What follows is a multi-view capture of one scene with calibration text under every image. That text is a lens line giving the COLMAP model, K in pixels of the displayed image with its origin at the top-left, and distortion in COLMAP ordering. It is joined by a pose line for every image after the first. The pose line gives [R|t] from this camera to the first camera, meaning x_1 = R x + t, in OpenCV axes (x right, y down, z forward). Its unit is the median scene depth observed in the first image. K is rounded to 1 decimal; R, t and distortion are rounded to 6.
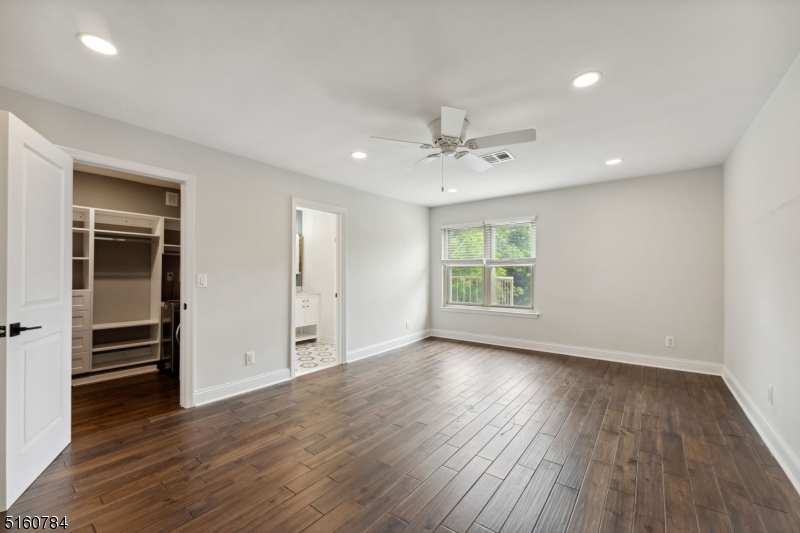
lens RADIAL K [[329.9, 0, 392.6], [0, 329.9, 272.8], [0, 0, 1]] dist [0.001461, 0.000189]
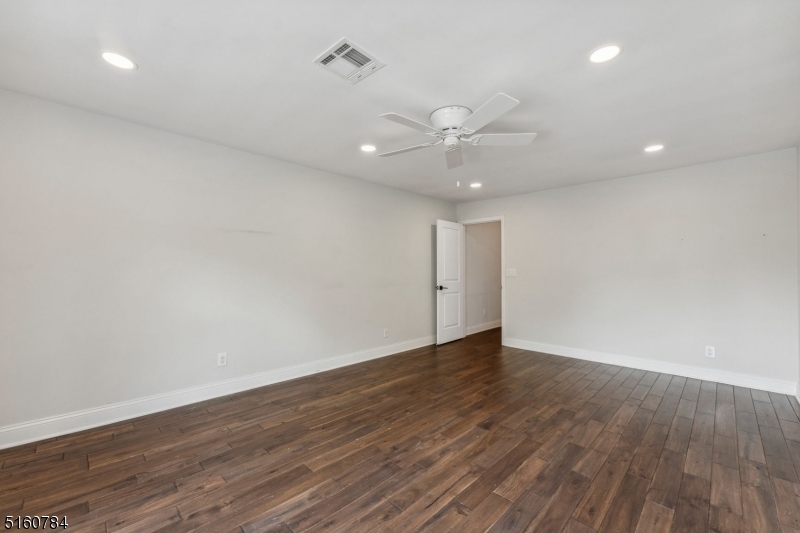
lens RADIAL K [[329.9, 0, 392.6], [0, 329.9, 272.8], [0, 0, 1]] dist [0.001461, 0.000189]
pose [[-0.993746, 0.001599, 0.111652, 0.169105], [0.000739, 0.999970, -0.007747, 0.007720], [-0.111661, -0.007616, -0.993717, 1.395685]]
